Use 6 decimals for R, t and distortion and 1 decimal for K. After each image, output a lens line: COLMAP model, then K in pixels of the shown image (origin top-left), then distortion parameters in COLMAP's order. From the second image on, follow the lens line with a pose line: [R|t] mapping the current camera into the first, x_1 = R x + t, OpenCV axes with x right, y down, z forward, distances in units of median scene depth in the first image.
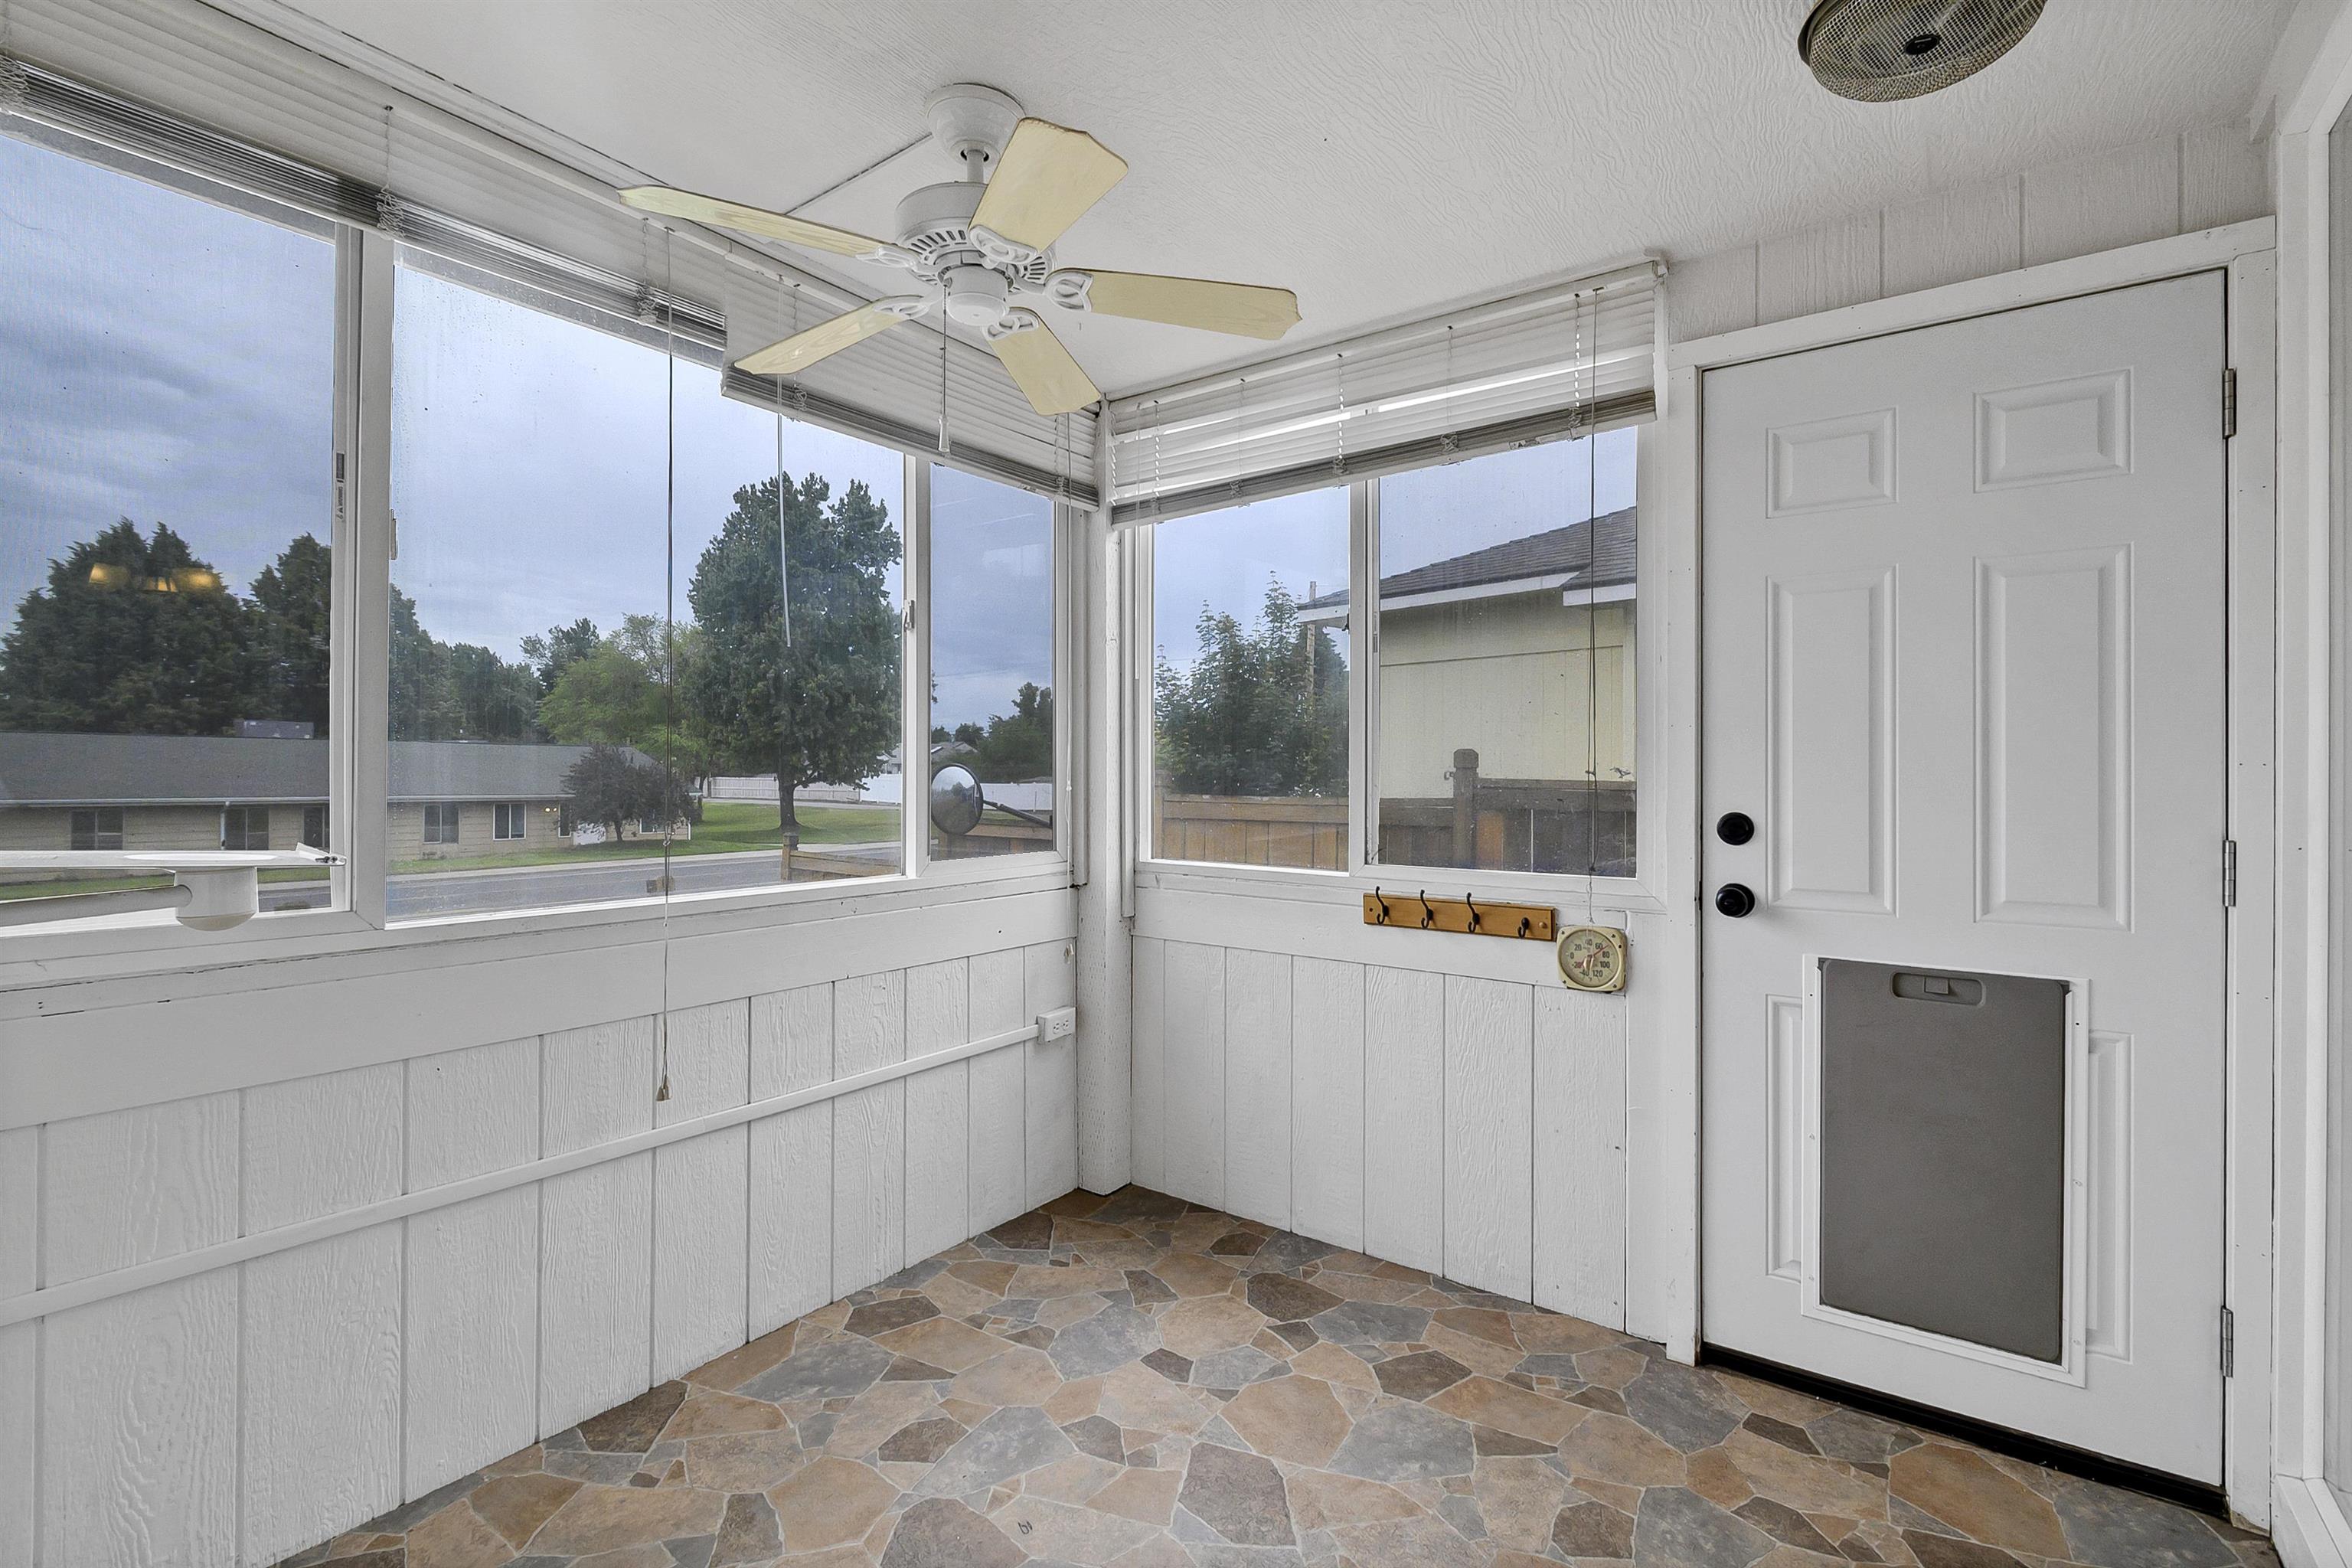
lens RADIAL K [[1053.7, 0, 1174.9], [0, 1053.7, 771.6], [0, 0, 1]] dist [-0.001710, -0.002410]
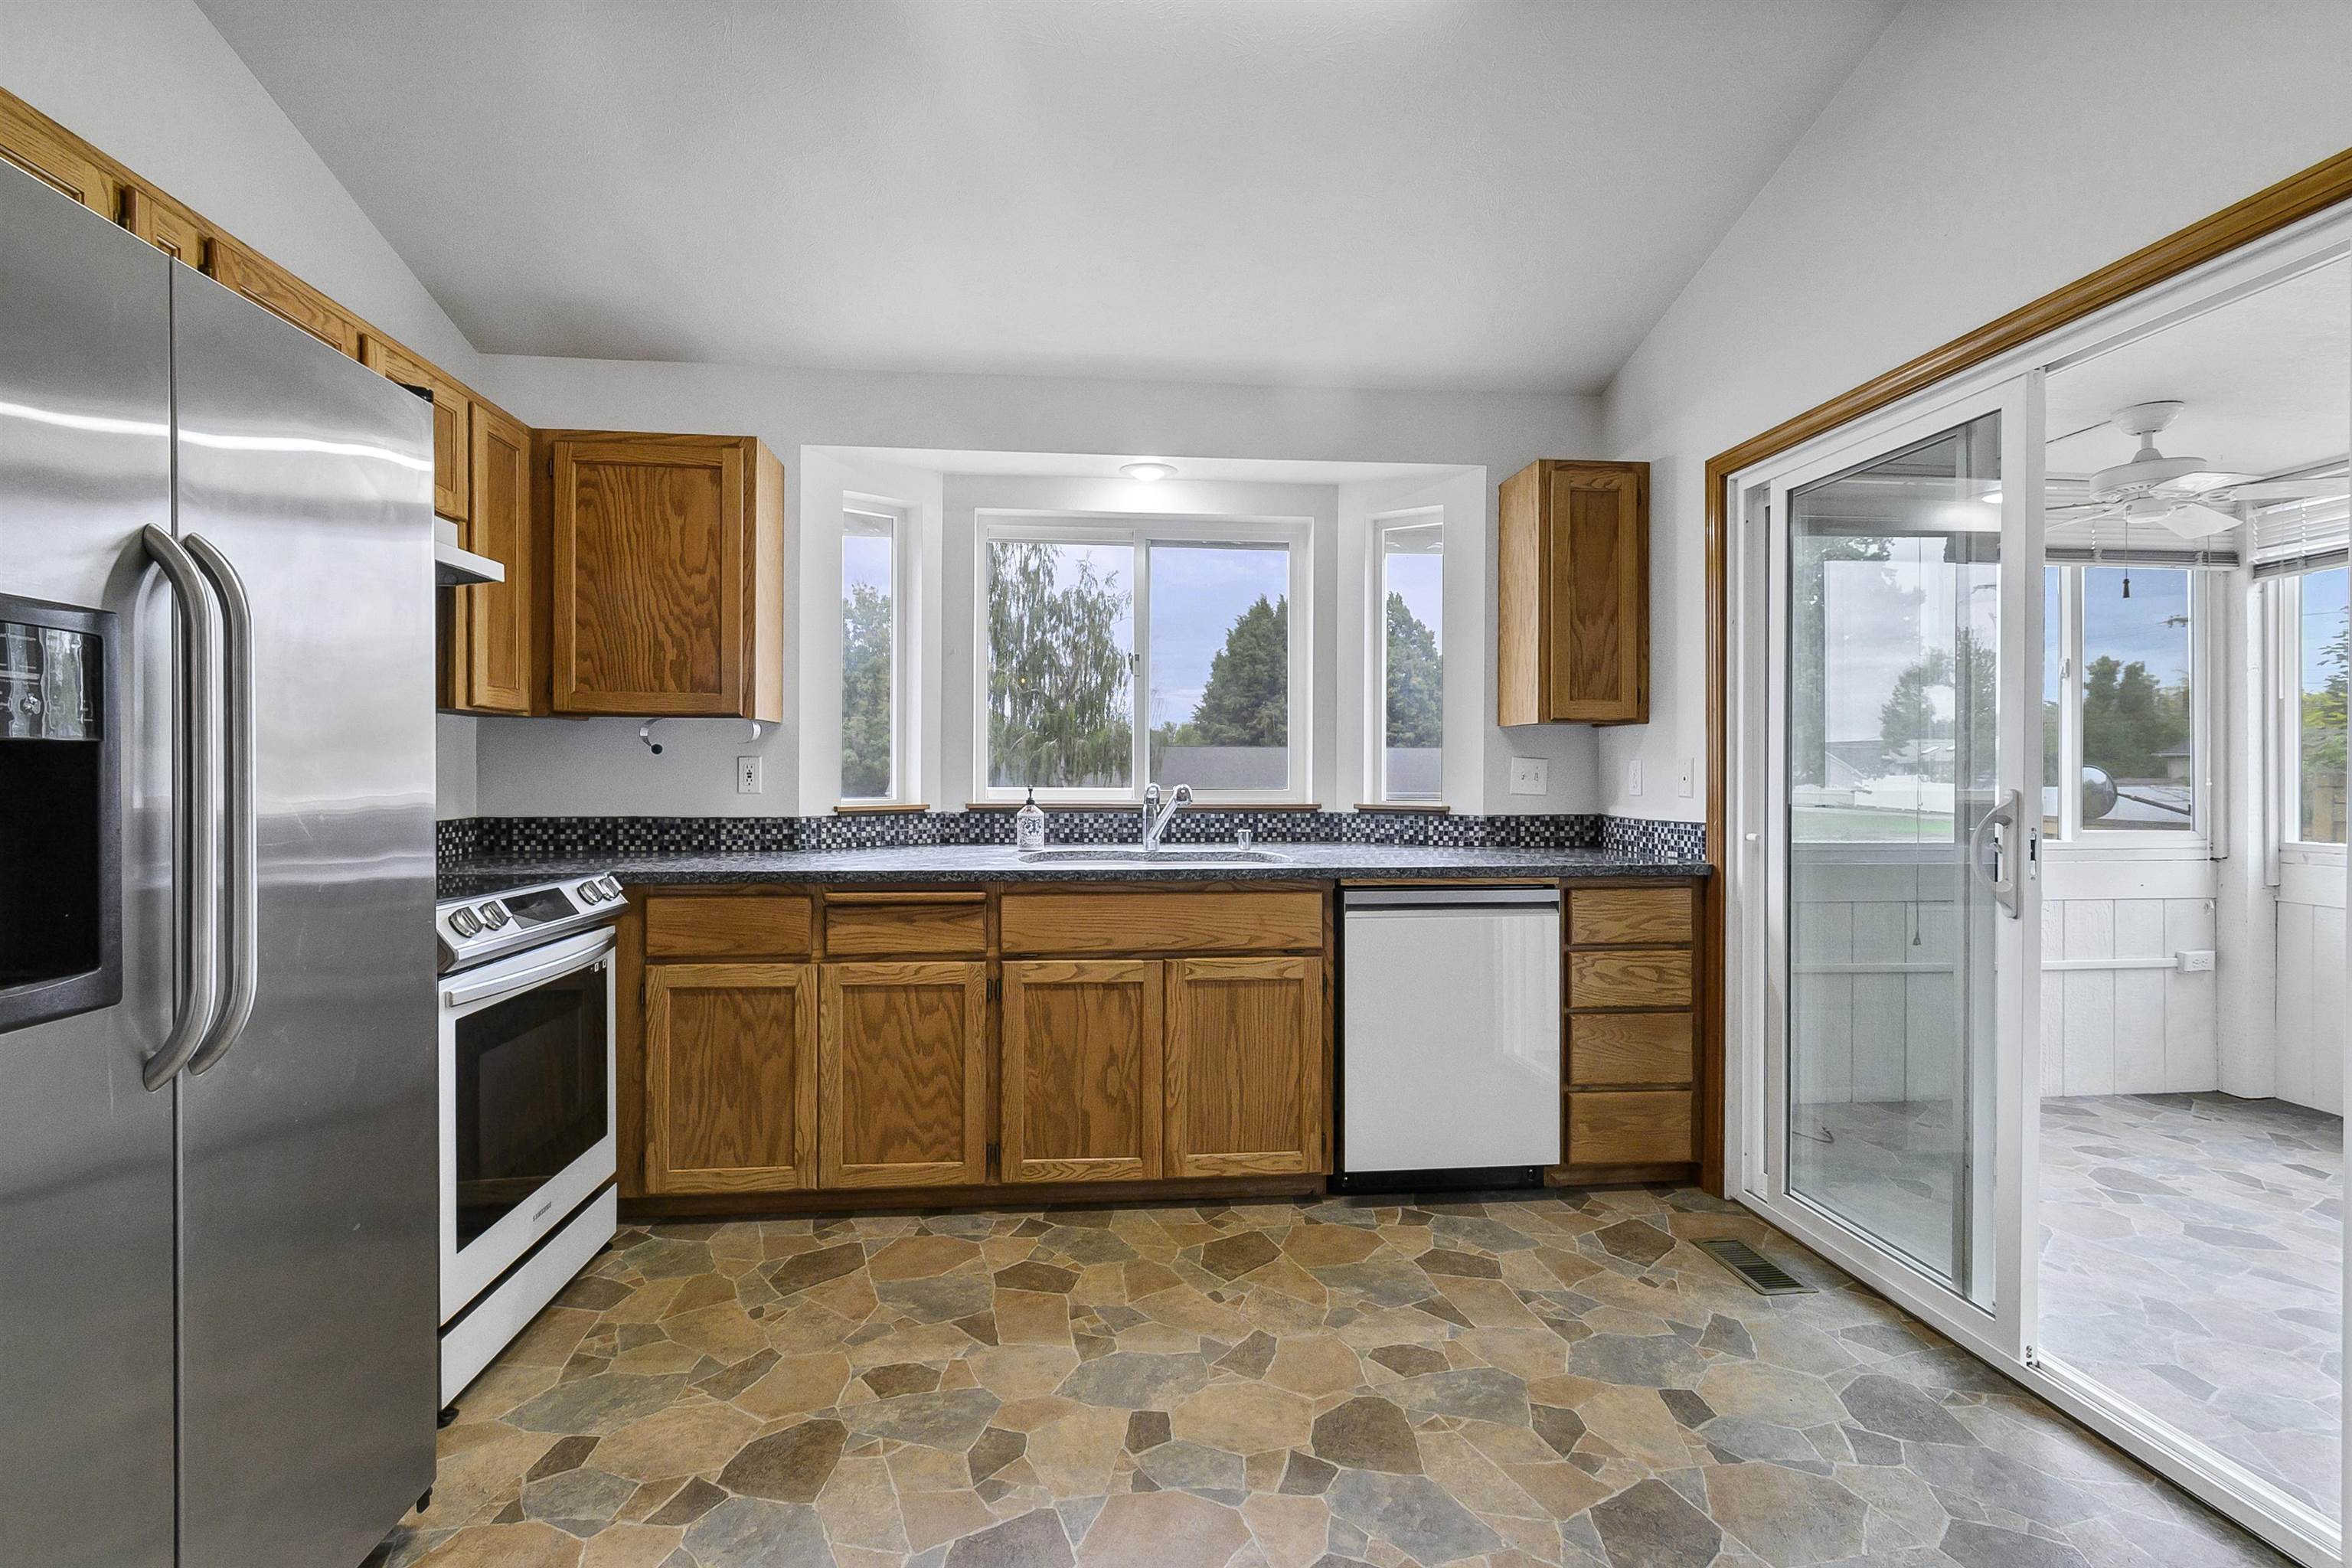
lens RADIAL K [[1053.7, 0, 1170.8], [0, 1053.7, 771.9], [0, 0, 1]] dist [-0.001710, -0.002410]
pose [[0.650725, -0.001496, -0.759312, 0.052156], [0.000658, 0.999999, -0.001407, 0.000865], [0.759313, 0.000416, 0.650725, -0.840493]]
